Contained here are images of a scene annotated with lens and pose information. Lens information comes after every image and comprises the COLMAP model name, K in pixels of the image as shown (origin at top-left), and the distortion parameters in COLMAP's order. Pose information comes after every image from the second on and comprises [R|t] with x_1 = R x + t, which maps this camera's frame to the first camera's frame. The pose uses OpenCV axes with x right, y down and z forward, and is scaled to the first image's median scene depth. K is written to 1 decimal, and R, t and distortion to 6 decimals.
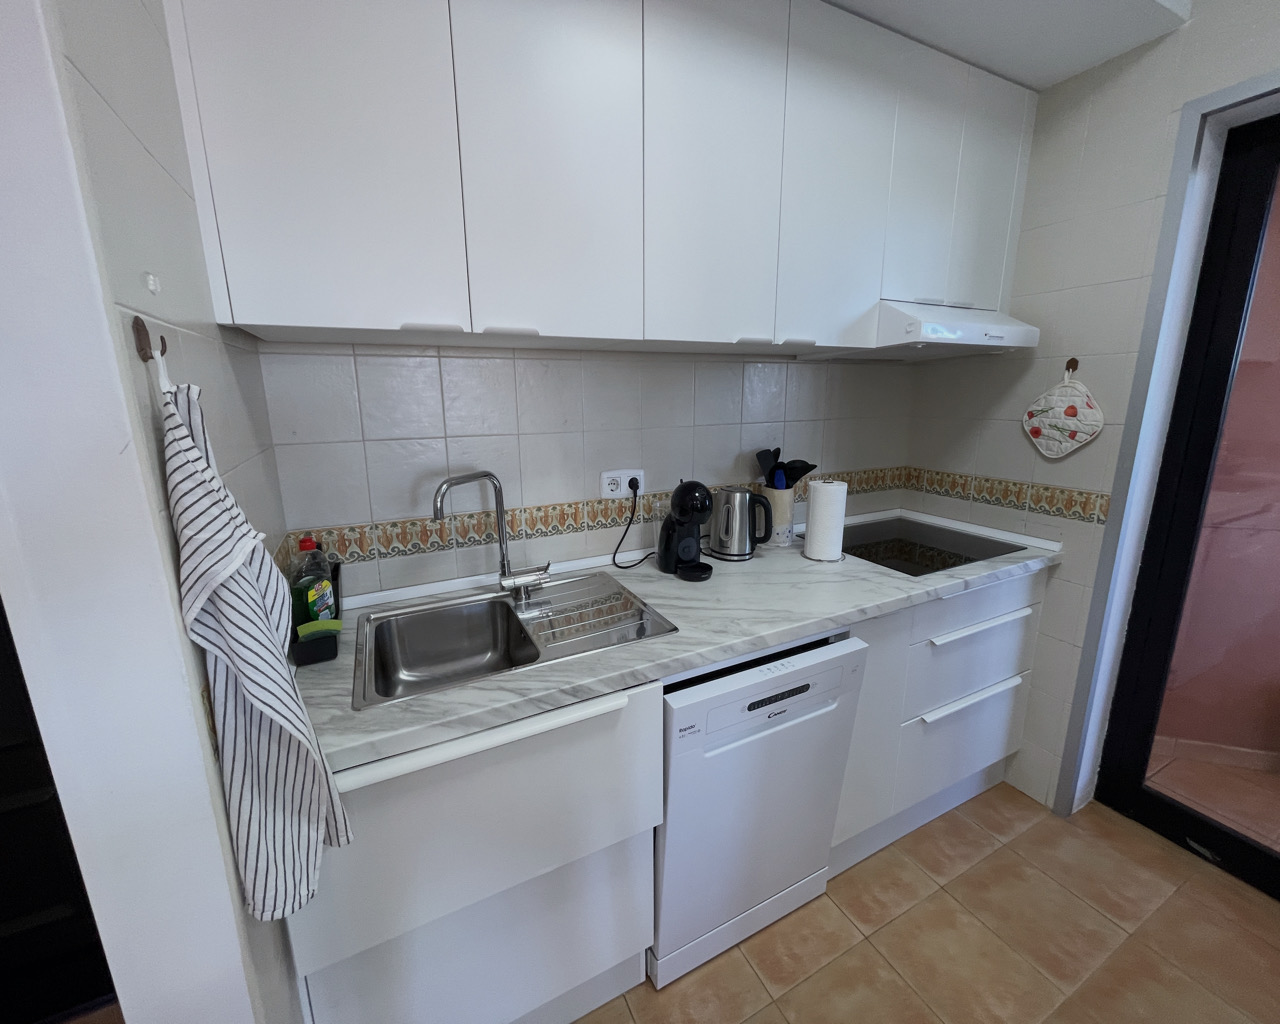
lens RADIAL K [[516.4, 0, 636.0], [0, 516.4, 500.9], [0, 0, 1]] dist [-0.002273, -0.000257]
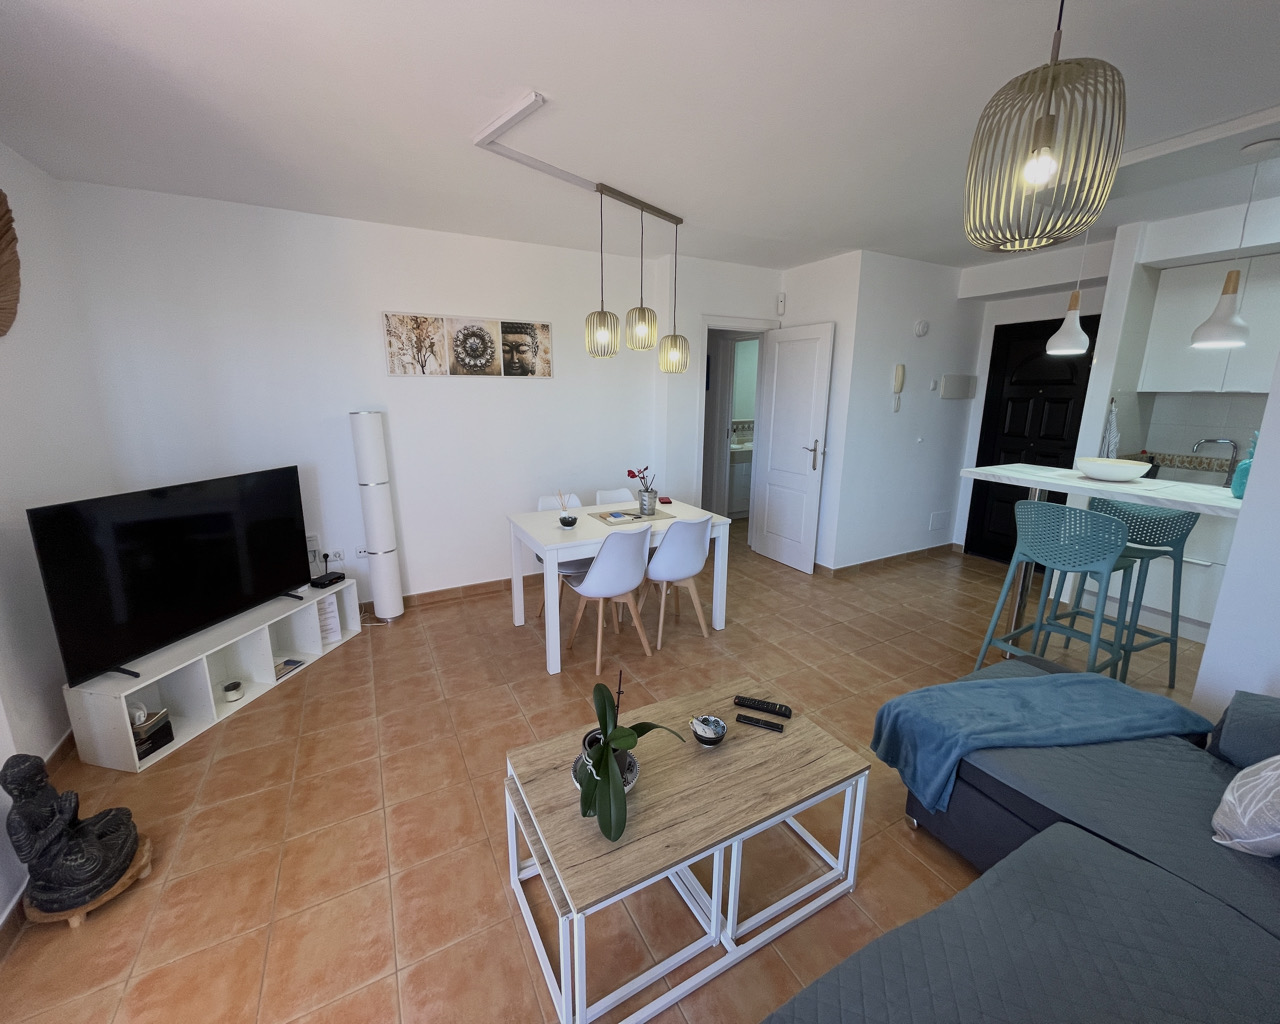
lens RADIAL K [[516.4, 0, 636.9], [0, 516.4, 503.5], [0, 0, 1]] dist [-0.002273, -0.000257]
pose [[0.033428, 0.226730, -0.973384, 1.769953], [-0.213247, 0.953119, 0.214686, 0.261942], [0.976426, 0.200394, 0.080210, -1.660722]]
